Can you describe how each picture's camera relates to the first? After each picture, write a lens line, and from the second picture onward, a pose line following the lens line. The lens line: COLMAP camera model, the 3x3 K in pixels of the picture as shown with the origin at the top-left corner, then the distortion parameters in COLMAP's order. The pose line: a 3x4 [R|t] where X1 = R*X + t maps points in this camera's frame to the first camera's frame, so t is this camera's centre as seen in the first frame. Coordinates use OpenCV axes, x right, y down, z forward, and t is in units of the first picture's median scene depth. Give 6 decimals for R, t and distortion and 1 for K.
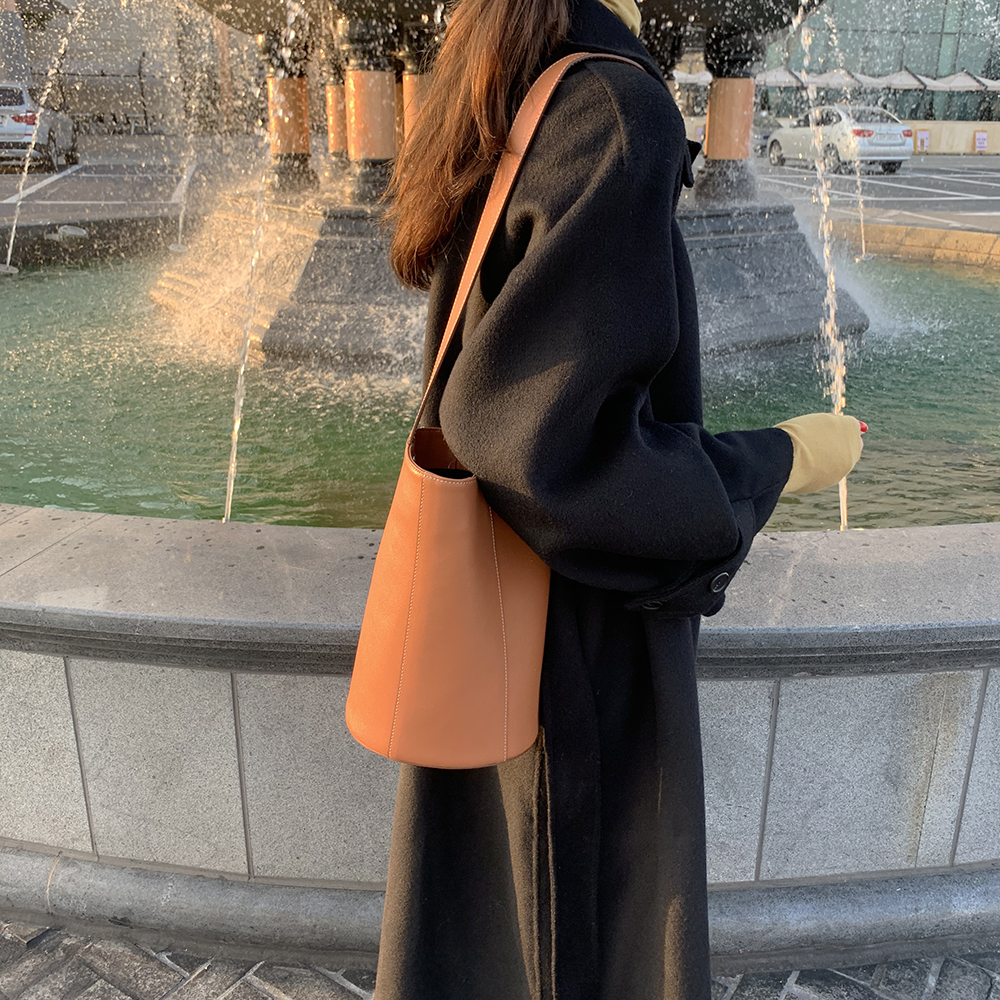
lens RADIAL K [[1012.7, 0, 509.2], [0, 1012.7, 494.7], [0, 0, 1]] dist [-0.004150, 0.015108]
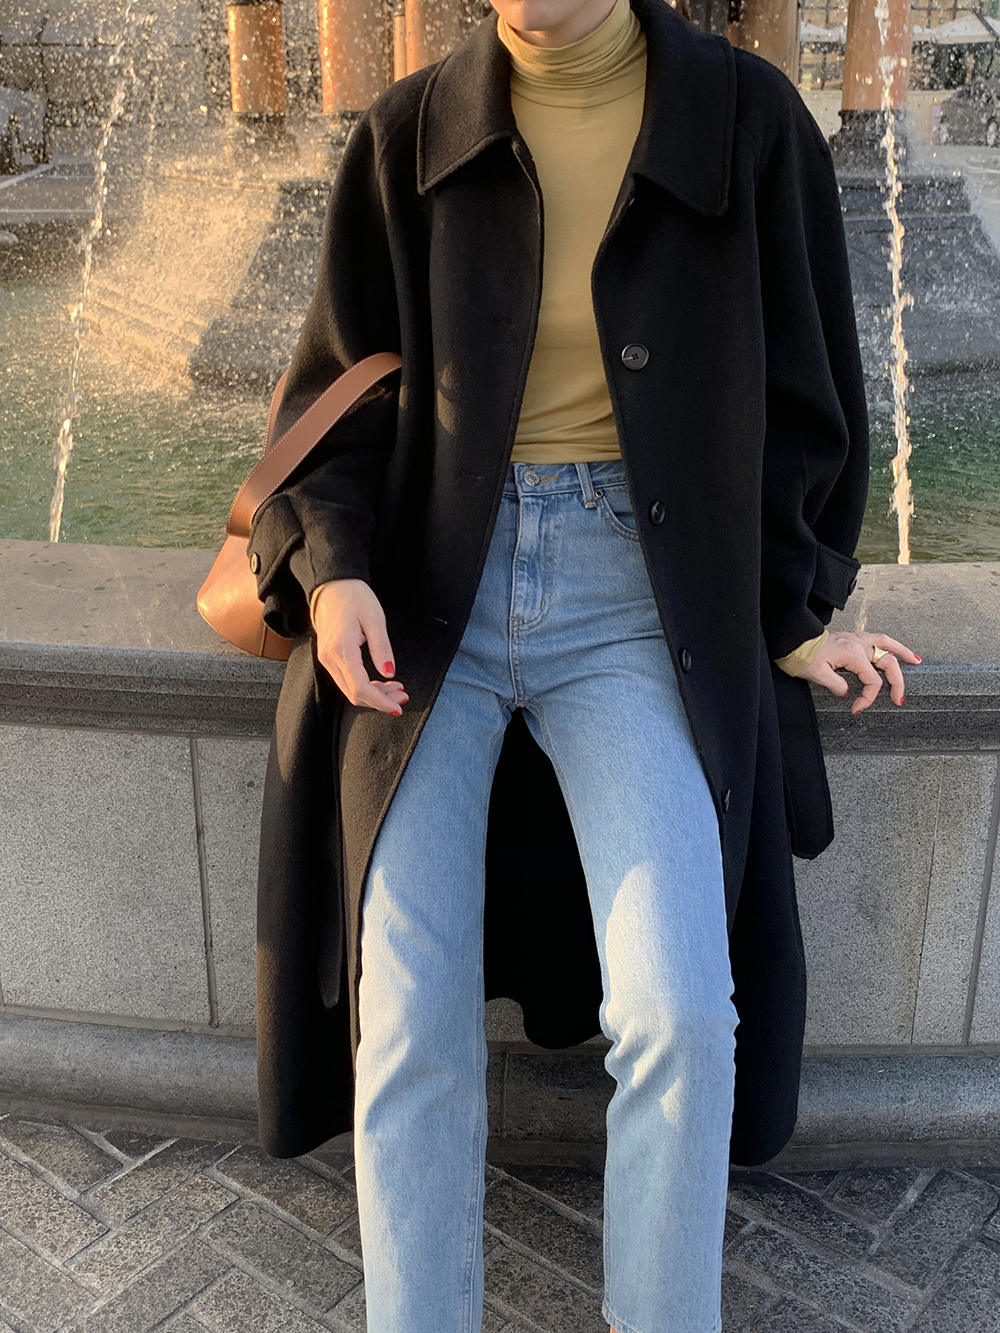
lens RADIAL K [[1427.3, 0, 500.0], [0, 1427.3, 666.5], [0, 0, 1]] dist [0.063950, -0.151986]
pose [[0.993889, 0.027406, -0.106926, 0.225113], [-0.025375, 0.999472, 0.020305, 0.097318], [0.107426, -0.017467, 0.994060, -0.016161]]
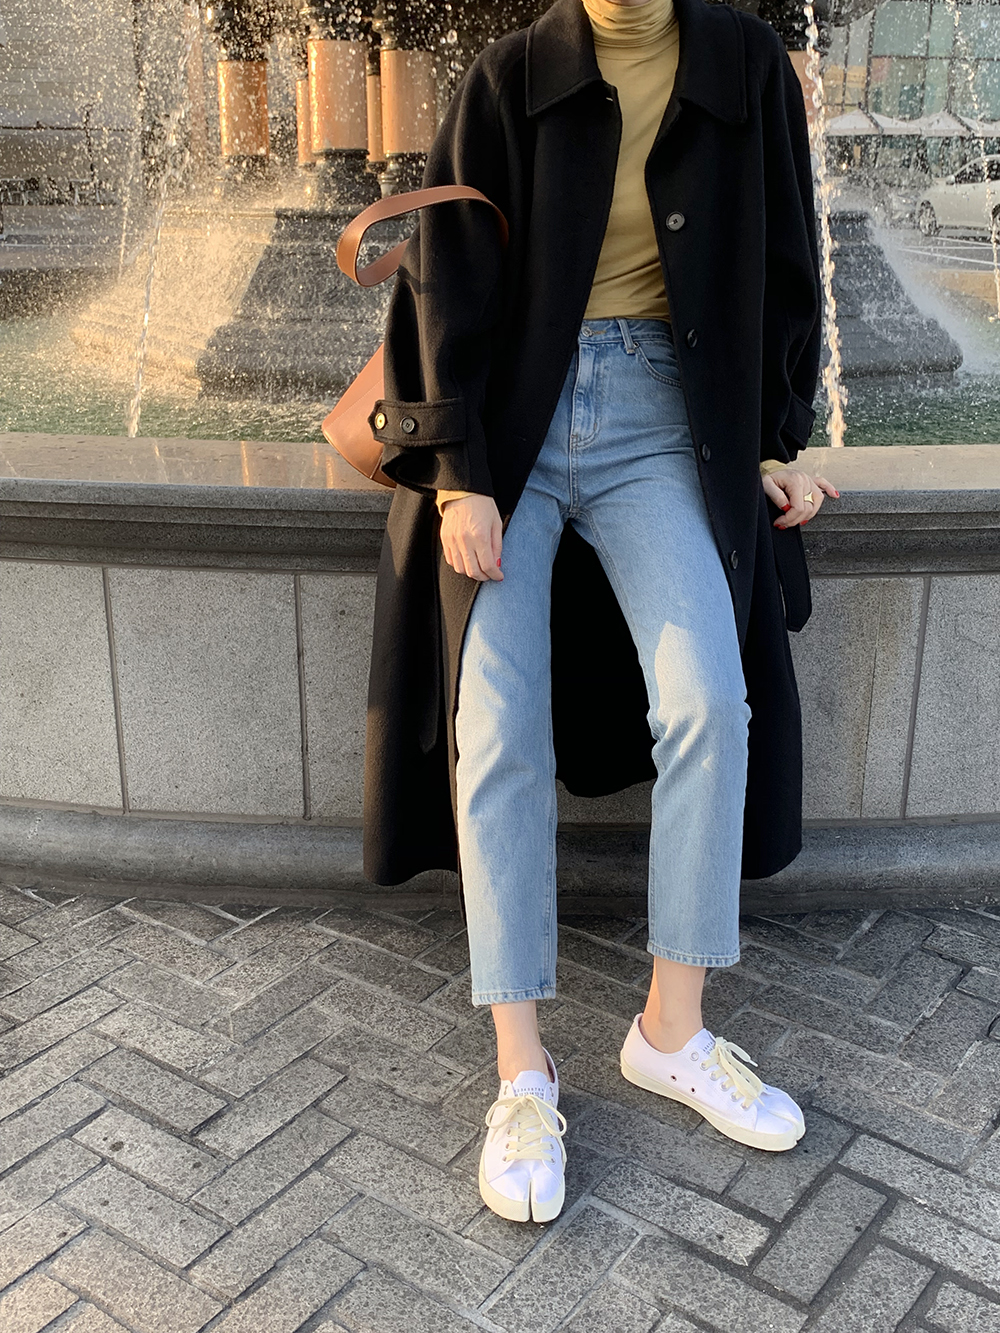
lens RADIAL K [[1354.4, 0, 508.5], [0, 1354.4, 672.4], [0, 0, 1]] dist [0.149115, -0.357987]
pose [[0.998792, 0.010914, -0.047915, 0.152590], [-0.011805, 0.999762, -0.018349, 0.275469], [0.047703, 0.018893, 0.998683, -0.230572]]
